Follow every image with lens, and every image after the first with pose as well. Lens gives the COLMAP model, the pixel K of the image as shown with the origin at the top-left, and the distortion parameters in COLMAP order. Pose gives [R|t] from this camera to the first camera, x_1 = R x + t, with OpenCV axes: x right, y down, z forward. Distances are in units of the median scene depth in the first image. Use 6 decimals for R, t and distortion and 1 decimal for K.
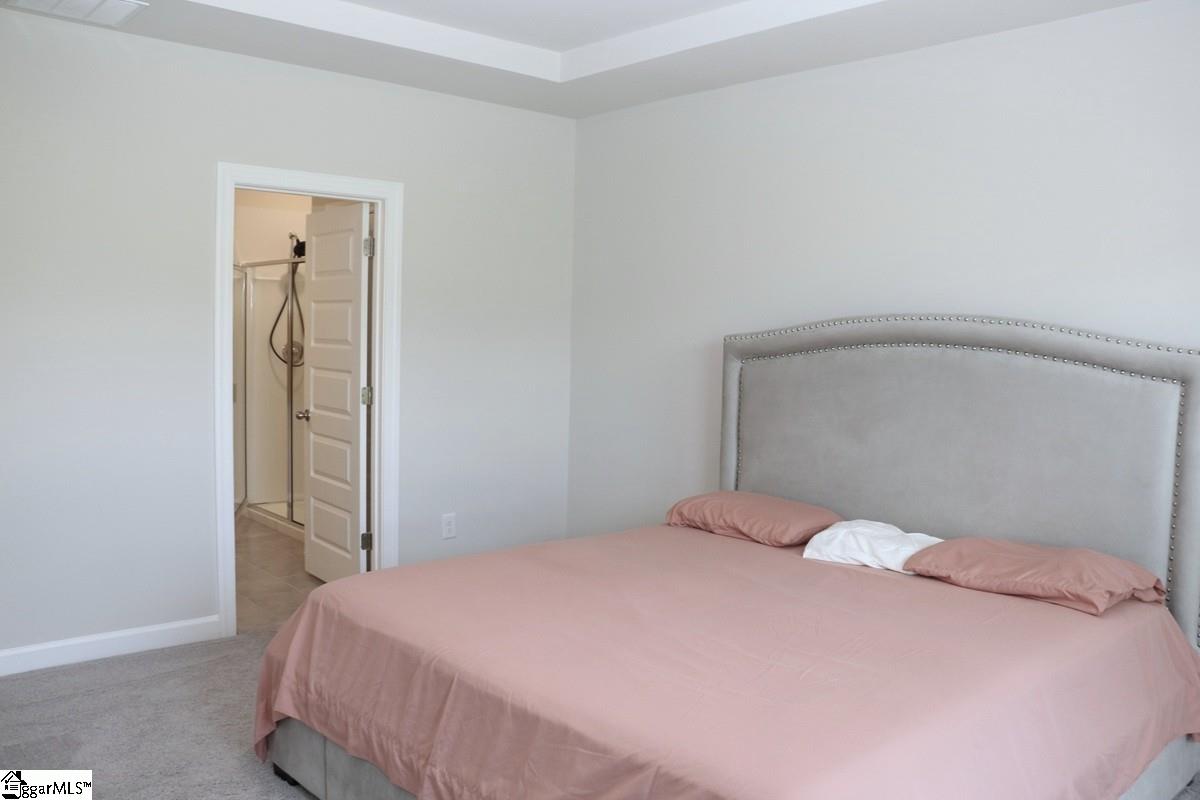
lens RADIAL K [[982.7, 0, 600.0], [0, 982.7, 400.0], [0, 0, 1]] dist [-0.191458, 0.155733]
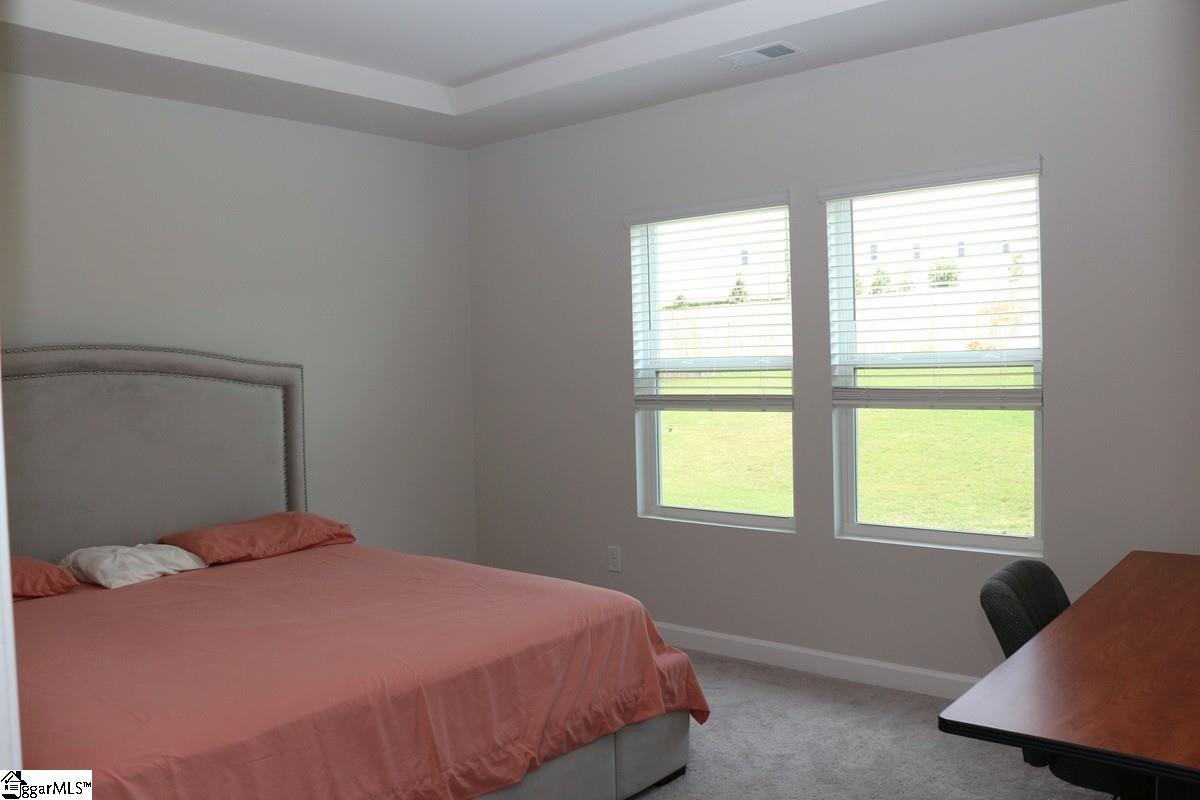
lens RADIAL K [[982.7, 0, 600.0], [0, 982.7, 400.0], [0, 0, 1]] dist [-0.191458, 0.155733]
pose [[-0.129317, -0.062307, 0.989644, -0.991509], [0.090904, 0.993076, 0.074402, -0.071124], [-0.987428, 0.099584, -0.122758, 0.746558]]
